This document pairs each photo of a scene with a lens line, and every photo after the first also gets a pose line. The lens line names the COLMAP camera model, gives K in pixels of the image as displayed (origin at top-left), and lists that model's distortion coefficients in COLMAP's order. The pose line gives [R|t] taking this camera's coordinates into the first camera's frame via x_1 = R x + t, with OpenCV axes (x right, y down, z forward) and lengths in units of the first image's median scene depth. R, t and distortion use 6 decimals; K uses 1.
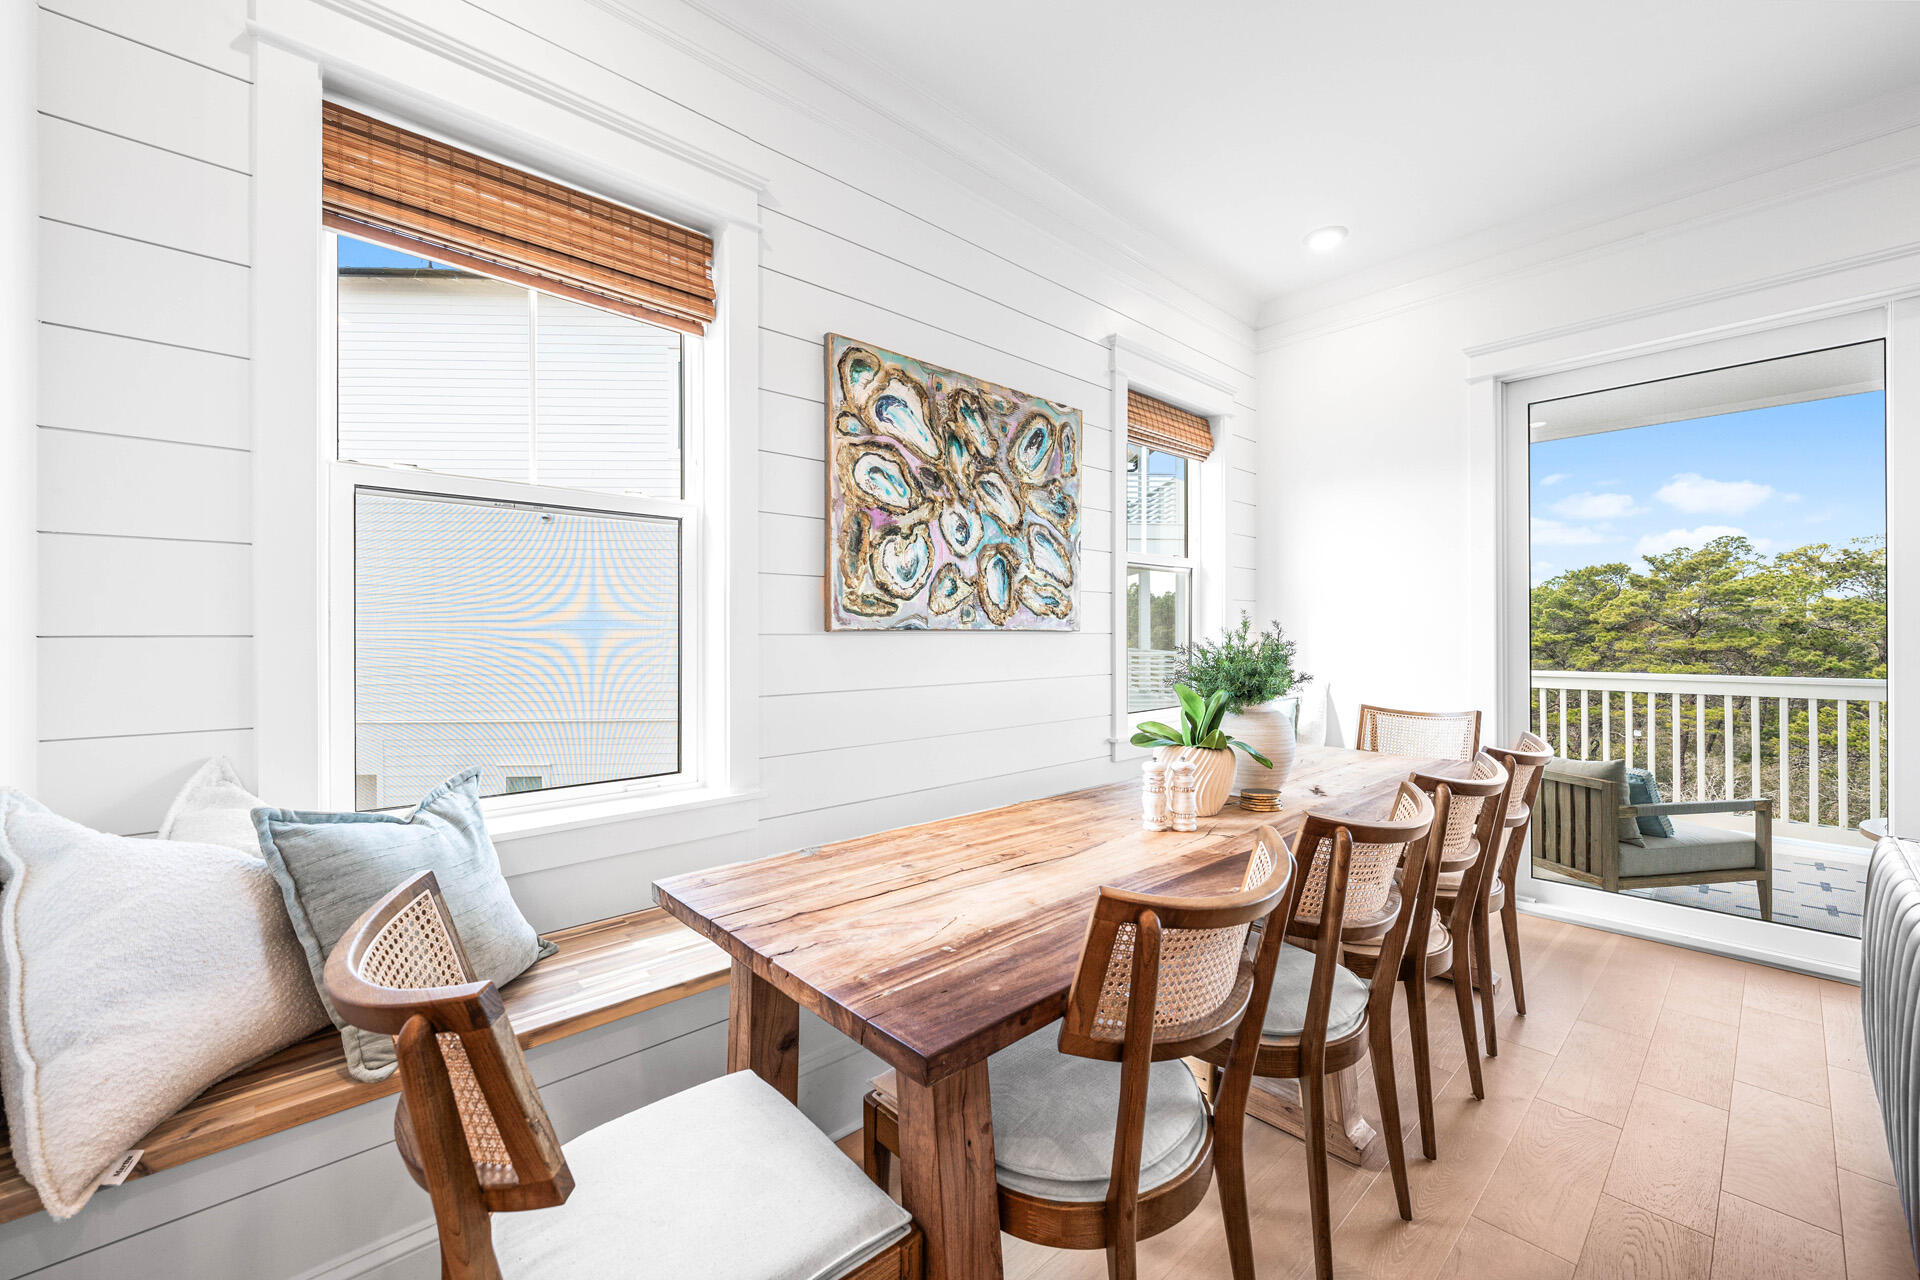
lens RADIAL K [[763.4, 0, 973.3], [0, 763.4, 634.0], [0, 0, 1]] dist [-0.001075, -0.000486]
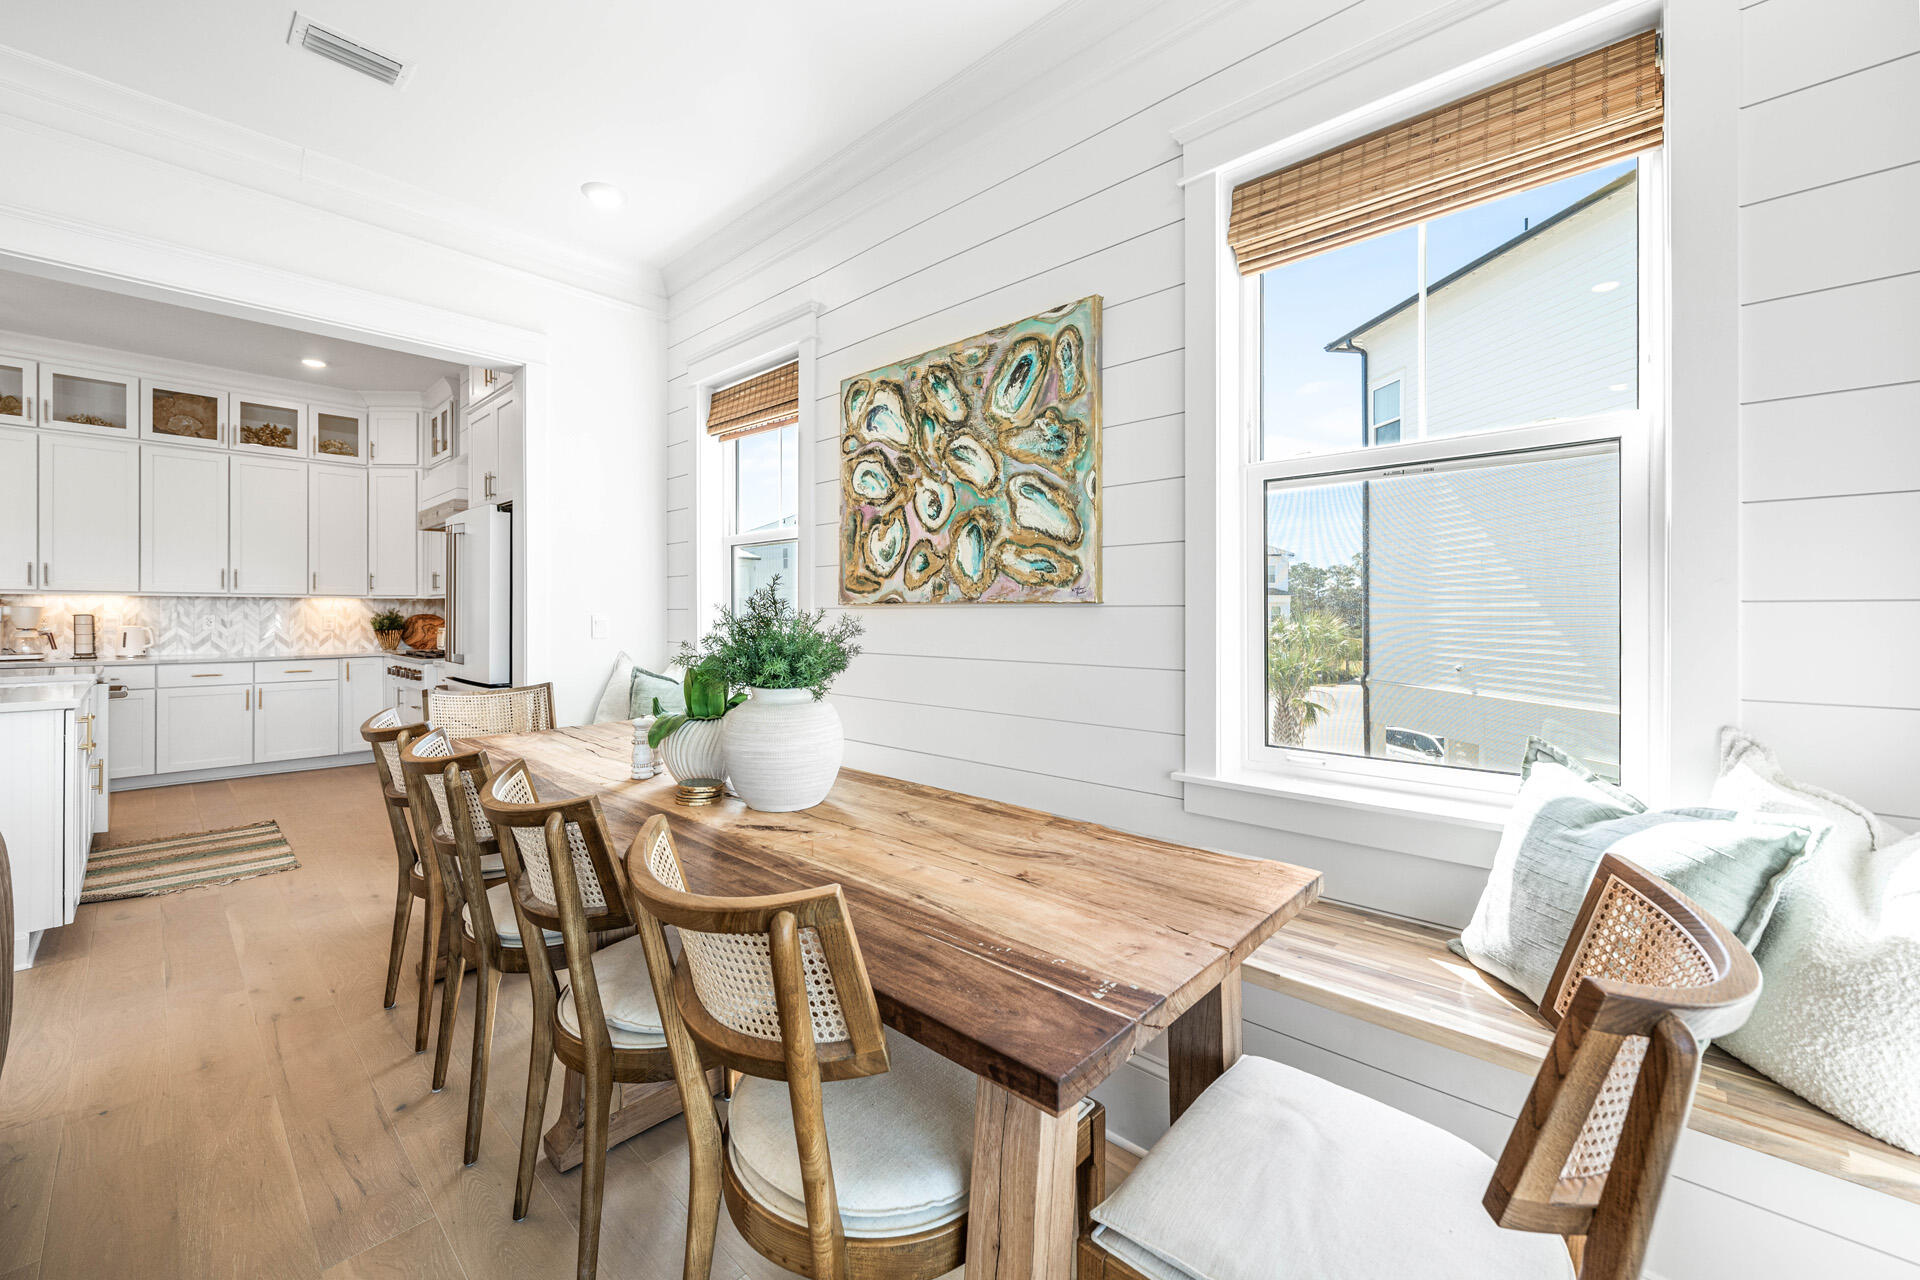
lens RADIAL K [[752.6, 0, 961.3], [0, 752.6, 612.1], [0, 0, 1]] dist [-0.001406, -0.000164]
pose [[0.071897, 0.000908, -0.997412, 0.993911], [-0.001013, 0.999999, 0.000837, 0.004997], [0.997412, 0.000950, 0.071898, 0.978366]]
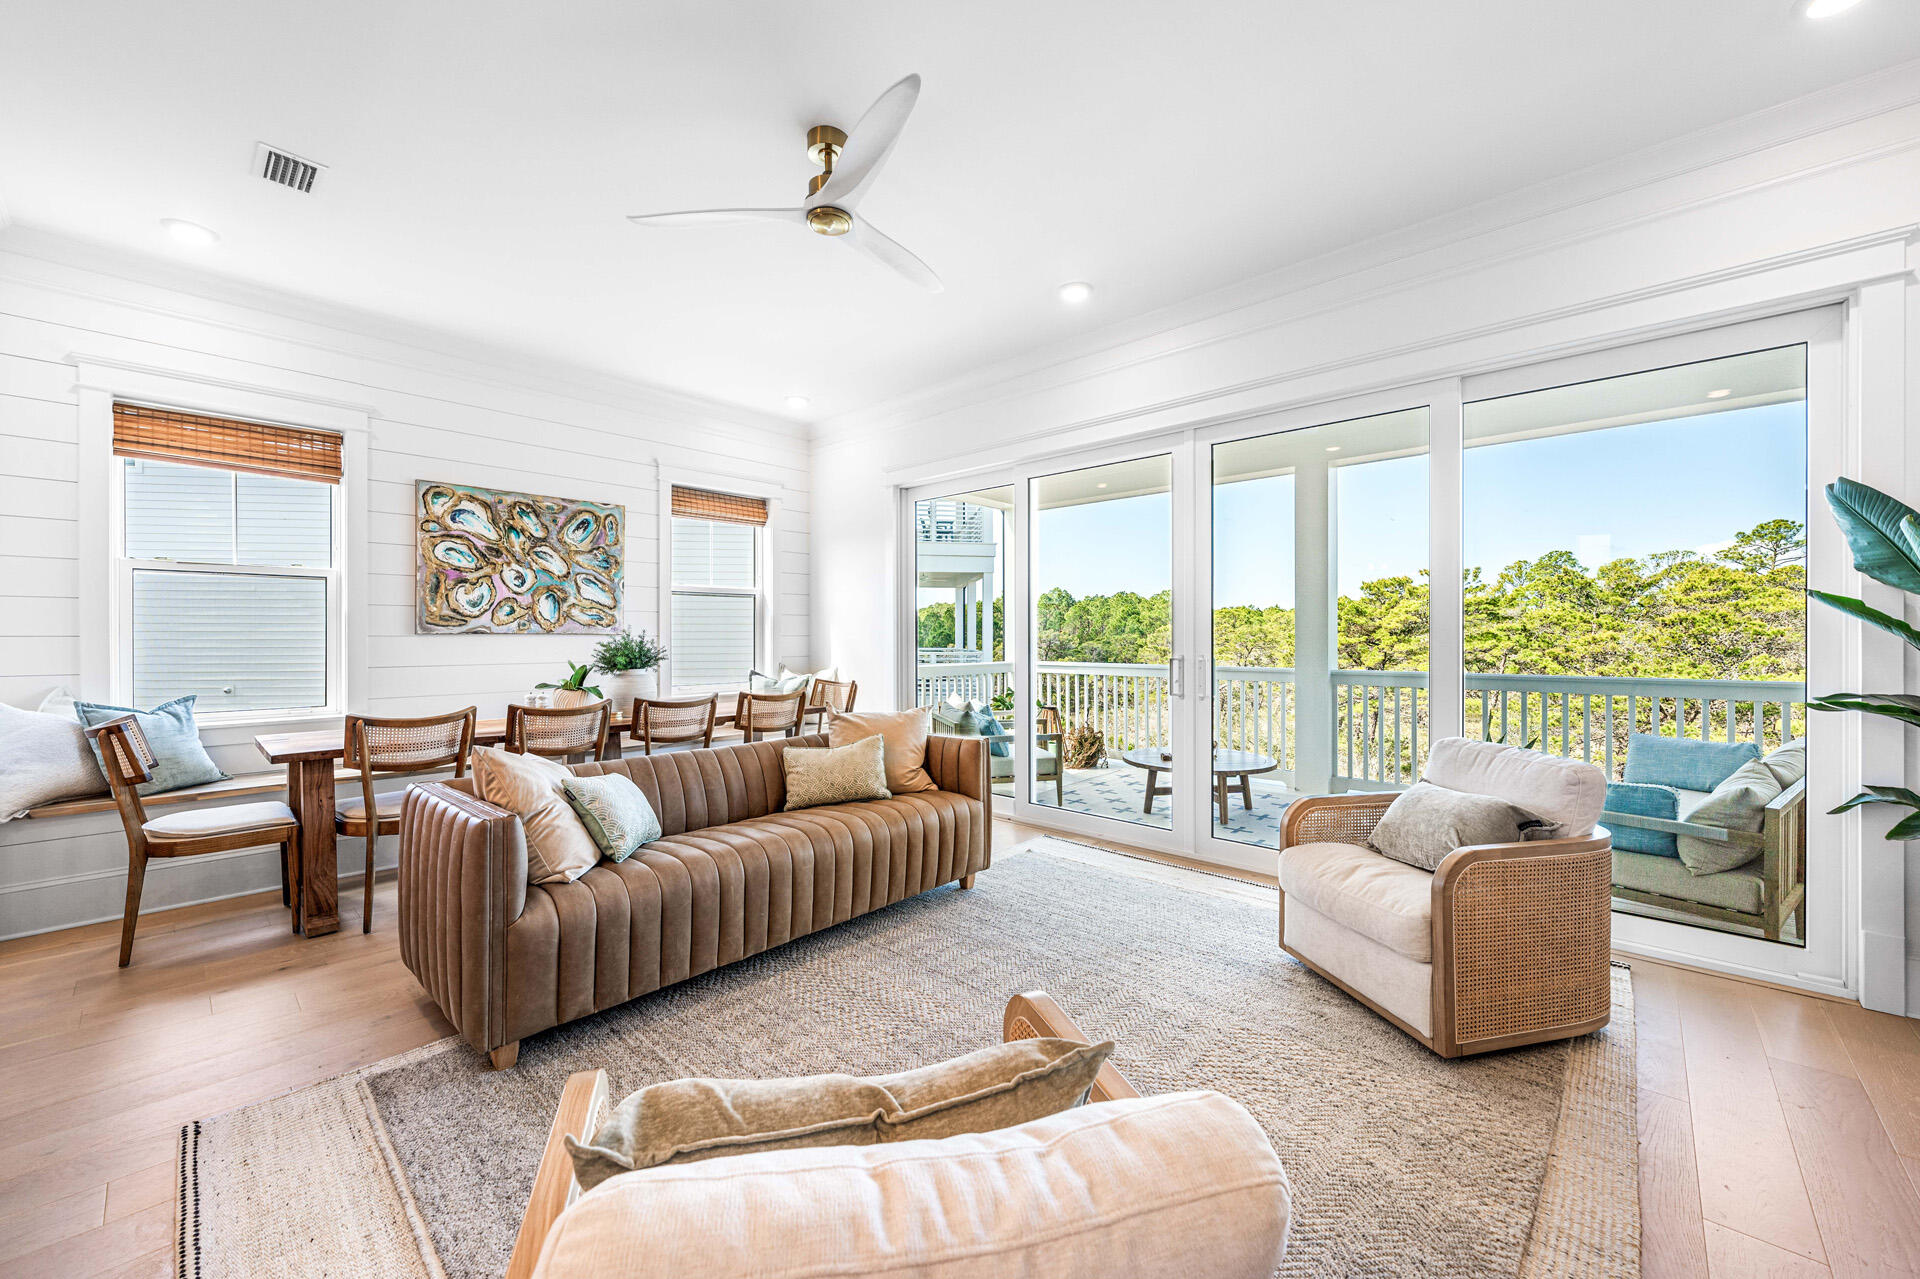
lens RADIAL K [[737.1, 0, 957.7], [0, 737.1, 637.0], [0, 0, 1]] dist [-0.001700, 0.000055]
pose [[0.997177, 0.002752, 0.075032, 0.908717], [-0.002865, 0.999995, 0.001405, -0.003356], [-0.075027, -0.001616, 0.997180, -0.840280]]
